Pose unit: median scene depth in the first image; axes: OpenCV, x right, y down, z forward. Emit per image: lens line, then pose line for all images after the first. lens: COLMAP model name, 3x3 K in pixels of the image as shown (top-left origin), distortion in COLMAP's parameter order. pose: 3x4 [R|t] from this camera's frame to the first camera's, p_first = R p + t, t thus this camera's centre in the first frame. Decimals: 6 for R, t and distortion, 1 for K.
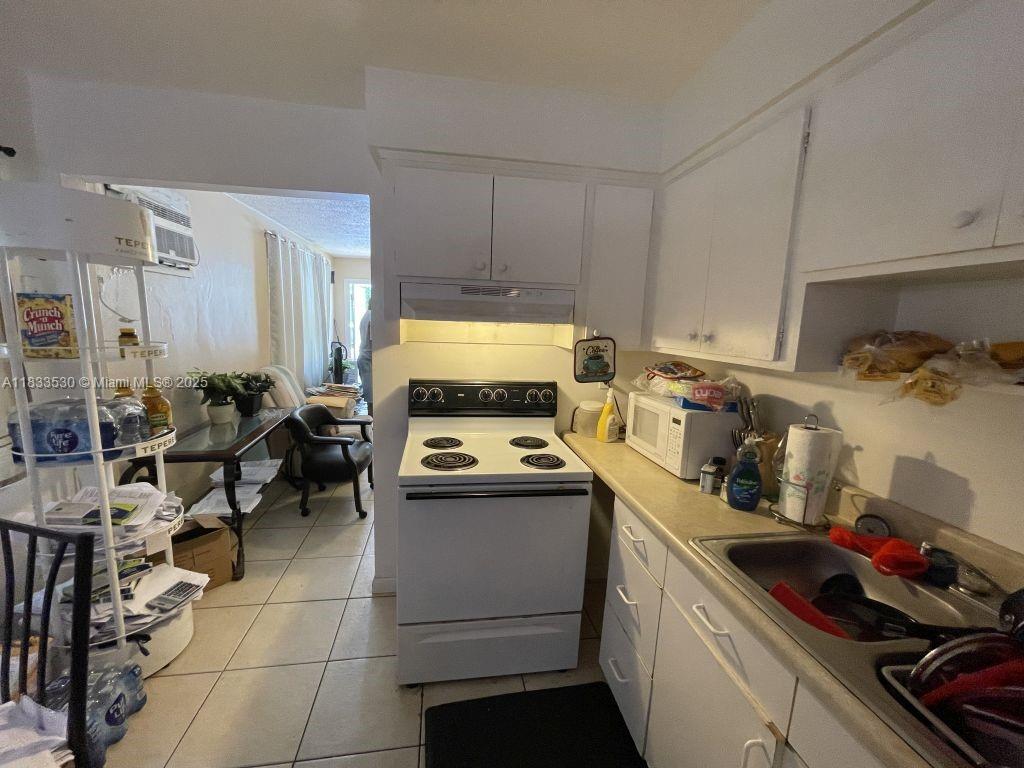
lens RADIAL K [[416.5, 0, 510.0], [0, 416.5, 386.9], [0, 0, 1]] dist [0.001064, 0.000046]
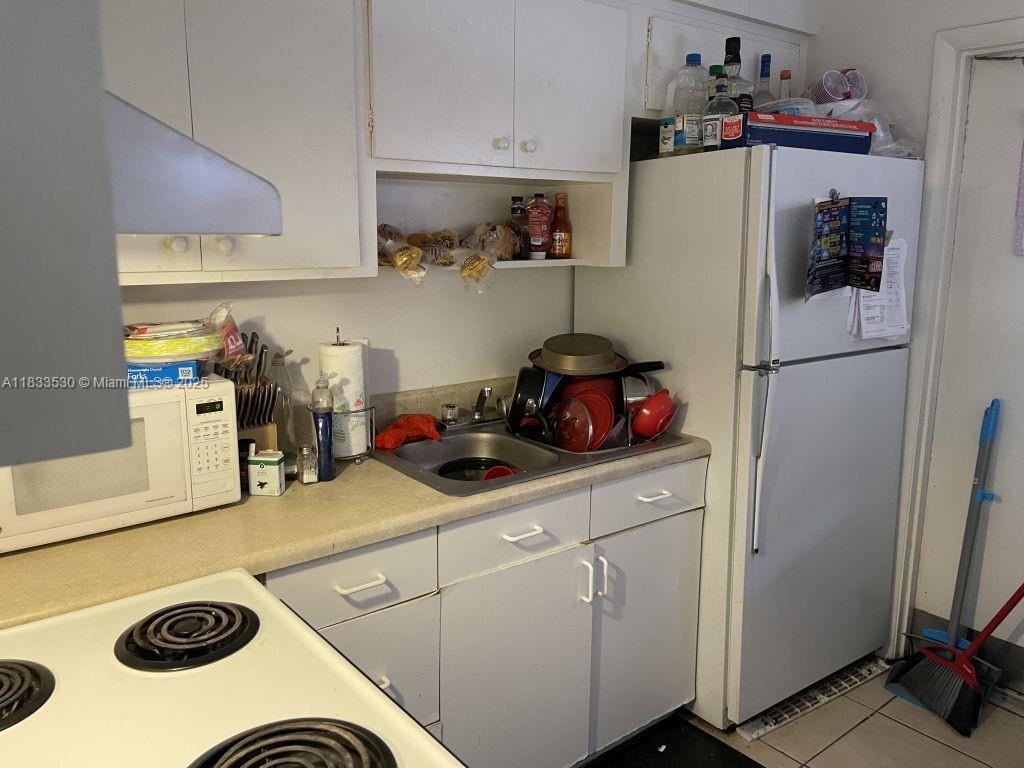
lens RADIAL K [[798.2, 0, 509.0], [0, 798.2, 375.7], [0, 0, 1]] dist [0.034272, -0.062338]
pose [[-0.499675, -0.194252, 0.844151, -0.775244], [0.108302, 0.952873, 0.283378, -0.246055], [-0.859416, 0.233020, -0.455089, 1.397698]]
